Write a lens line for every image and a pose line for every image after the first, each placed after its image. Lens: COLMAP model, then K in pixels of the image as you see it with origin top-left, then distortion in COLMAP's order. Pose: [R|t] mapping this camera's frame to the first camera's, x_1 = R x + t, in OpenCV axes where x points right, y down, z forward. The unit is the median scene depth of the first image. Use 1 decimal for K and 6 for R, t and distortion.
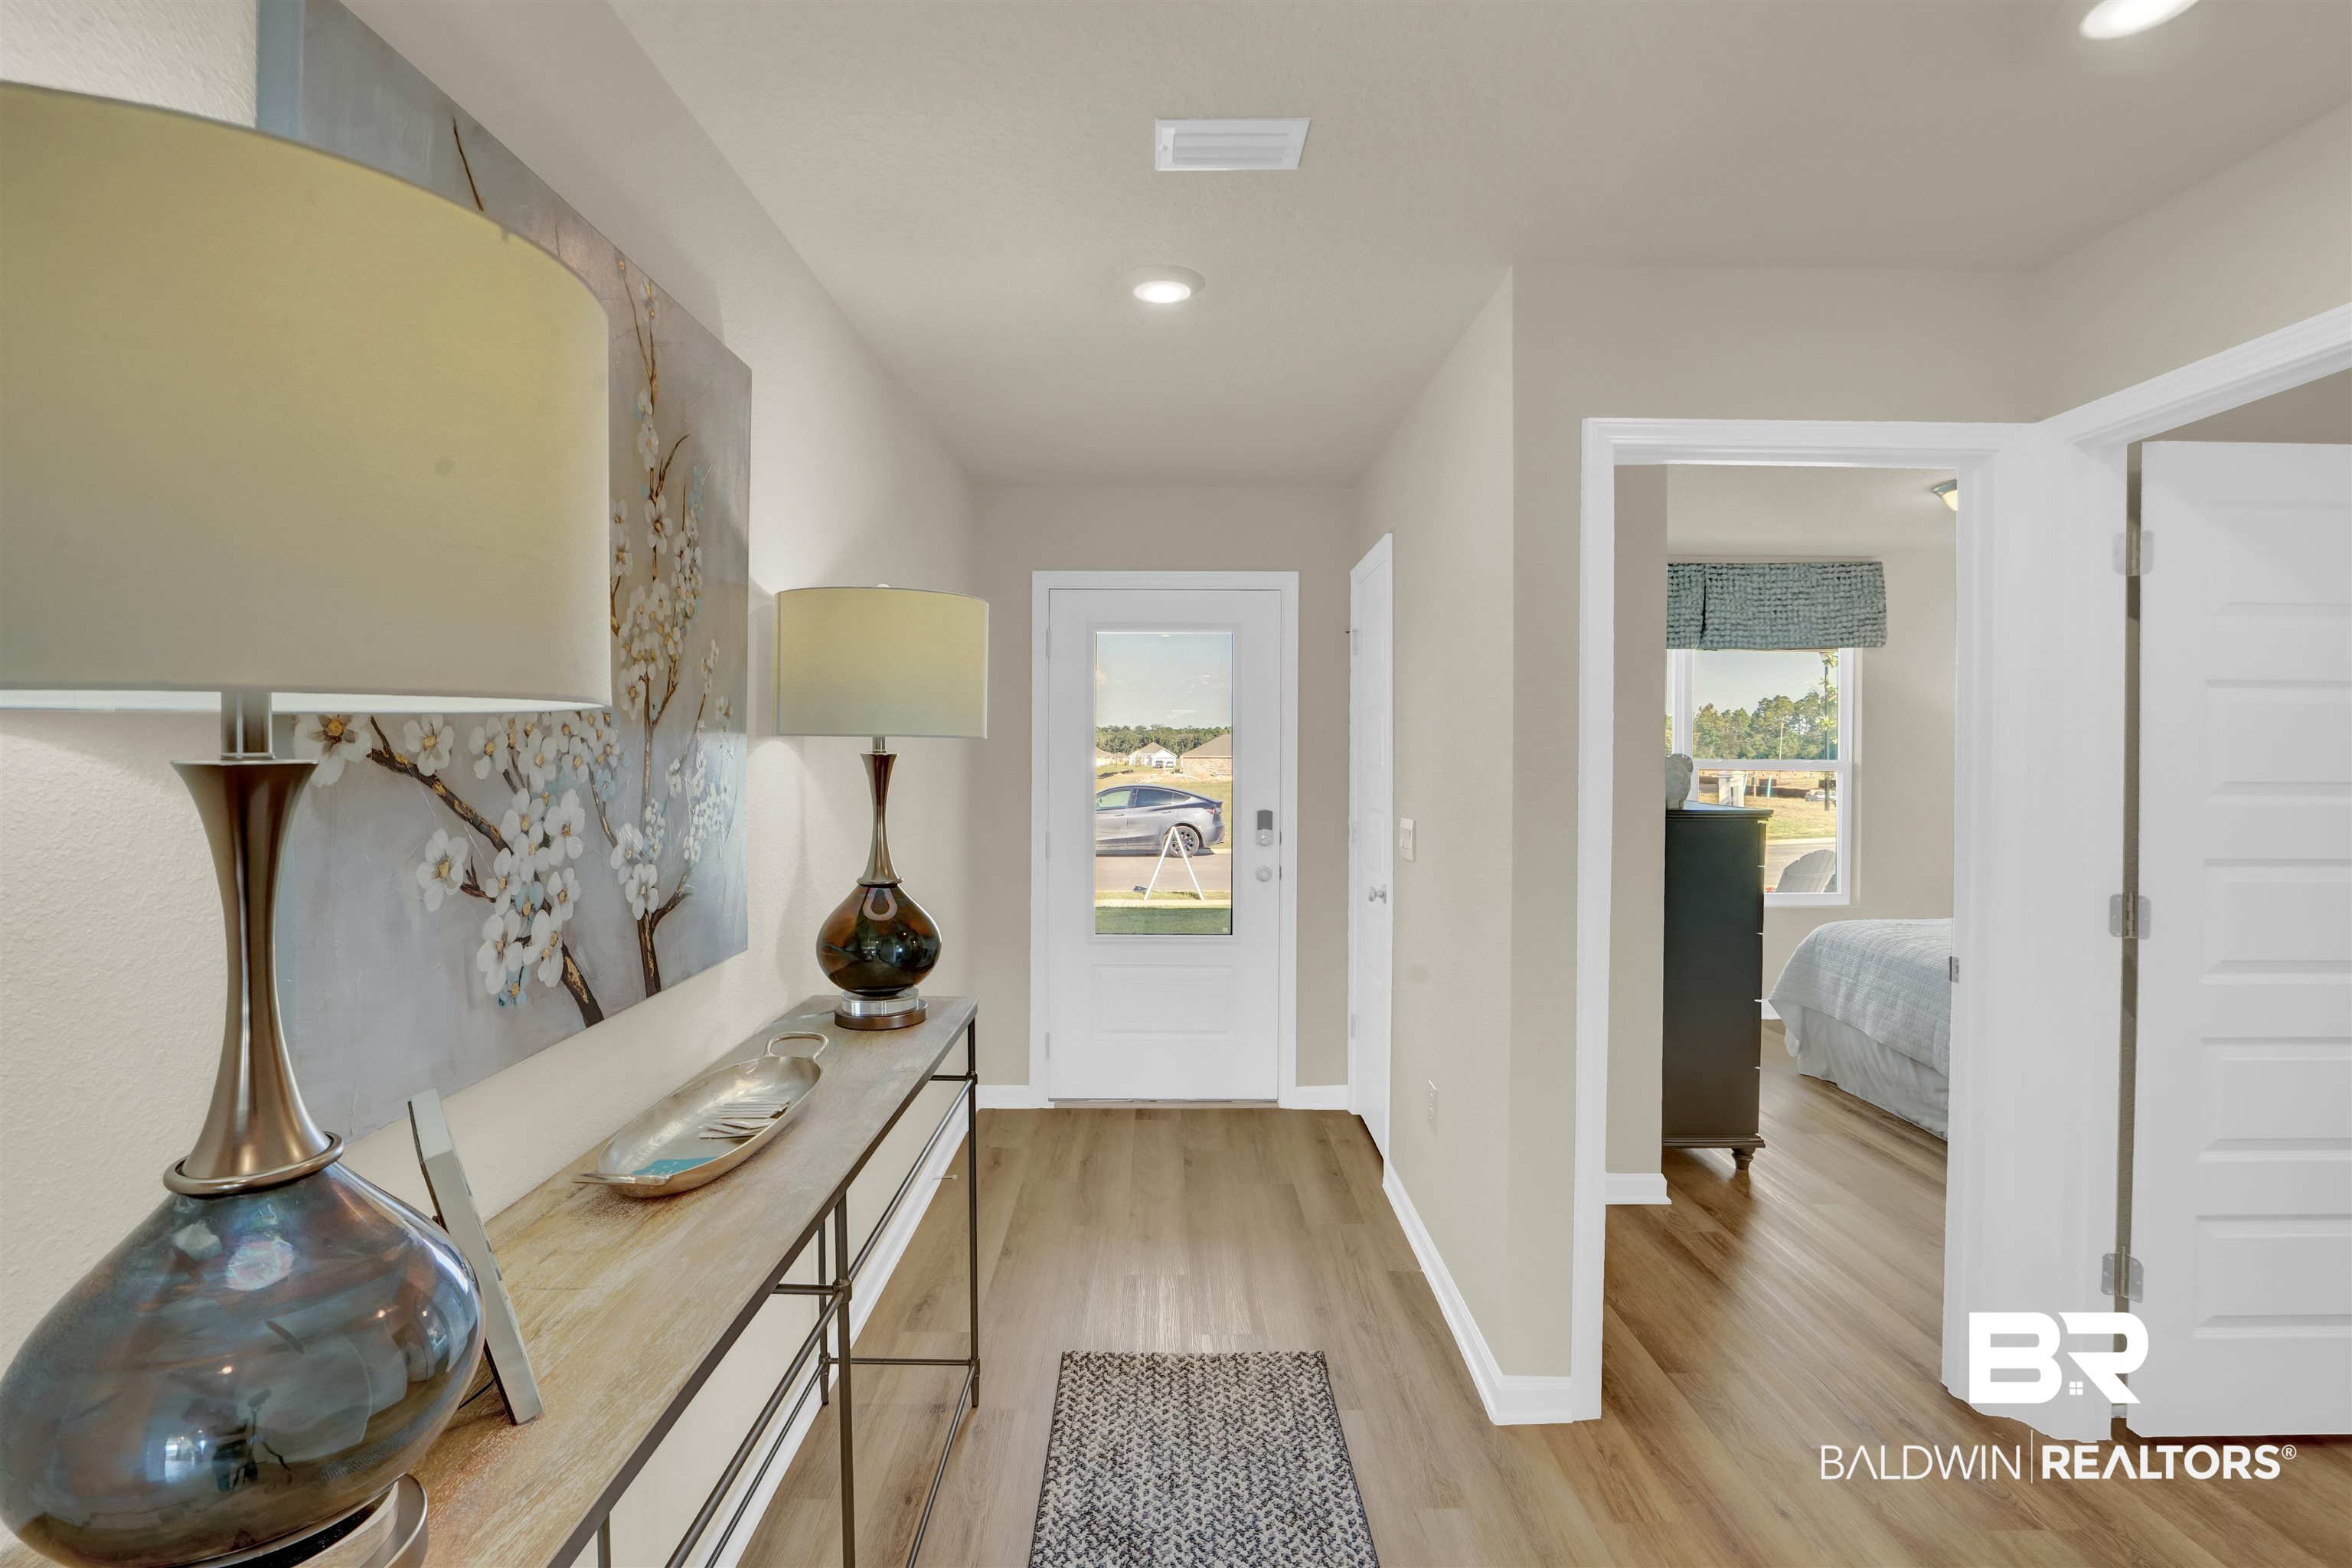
lens RADIAL K [[1073.4, 0, 1160.9], [0, 1073.4, 813.1], [0, 0, 1]] dist [-0.050684, 0.015331]
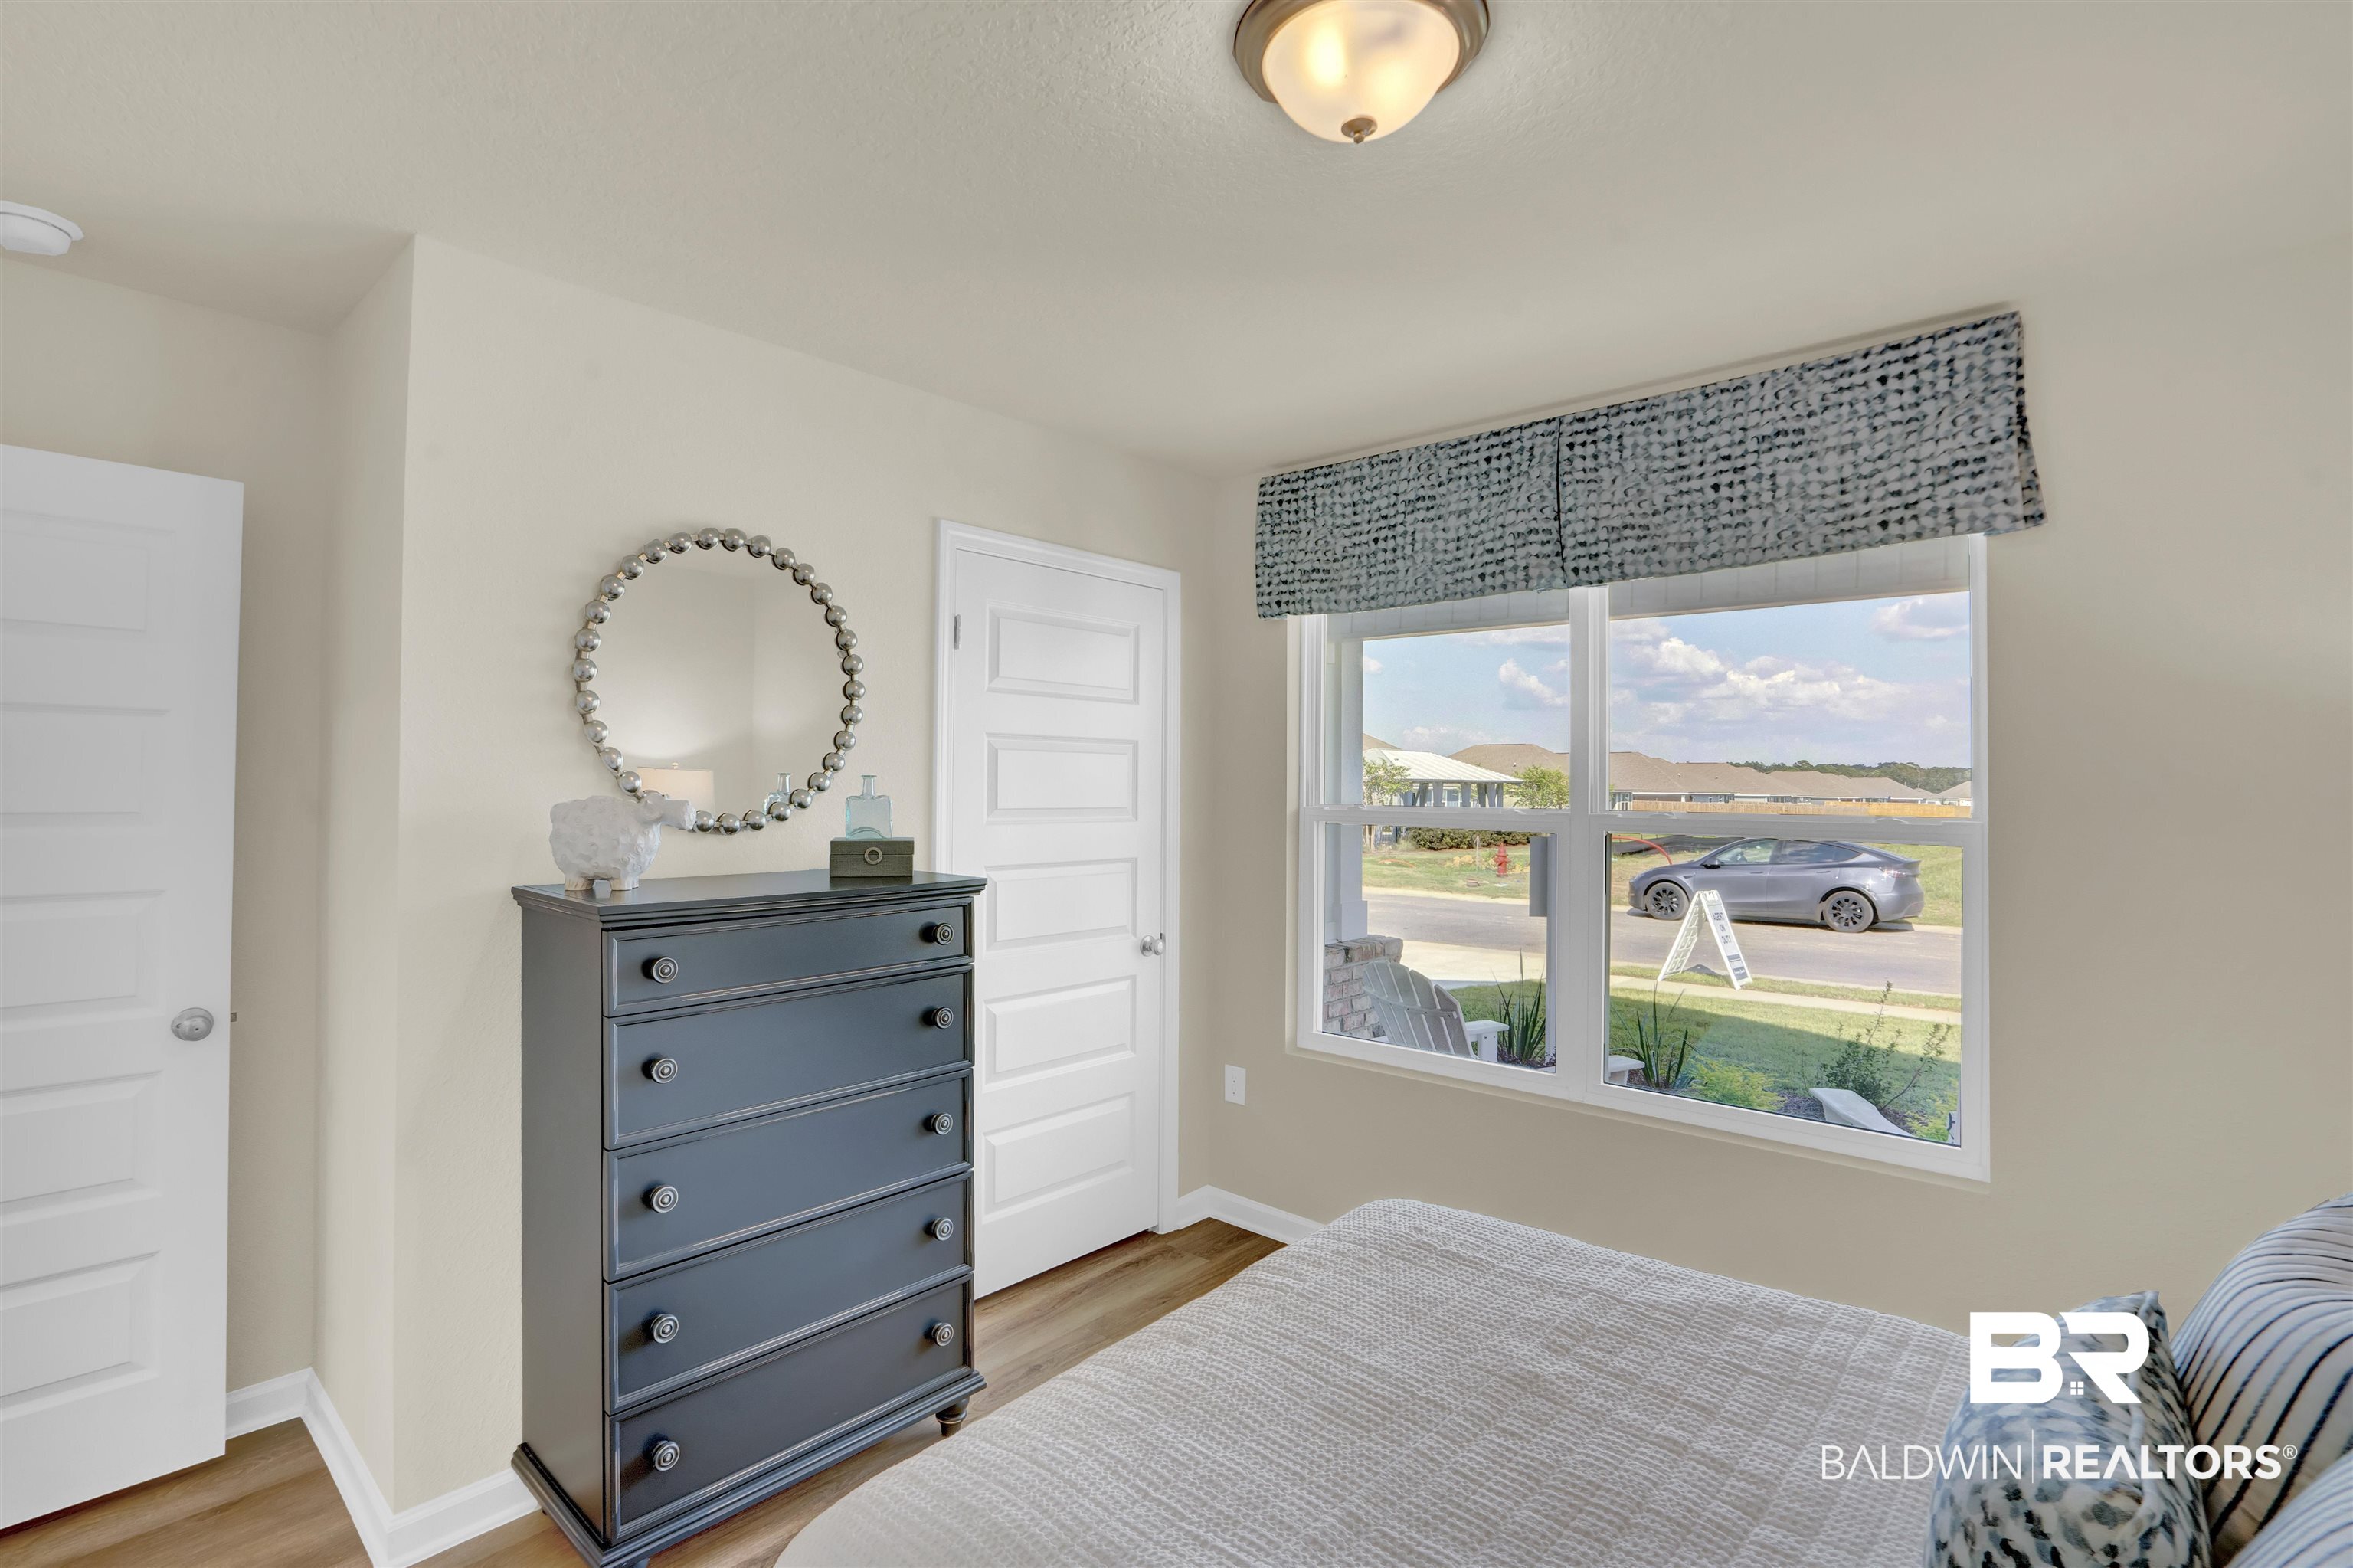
lens RADIAL K [[1073.9, 0, 1161.4], [0, 1073.9, 813.1], [0, 0, 1]] dist [-0.050684, 0.015331]
pose [[0.747668, 0.023819, -0.663645, 0.551513], [-0.047318, 0.998727, -0.017463, -0.023028], [0.662385, 0.044459, 0.747844, 0.390929]]
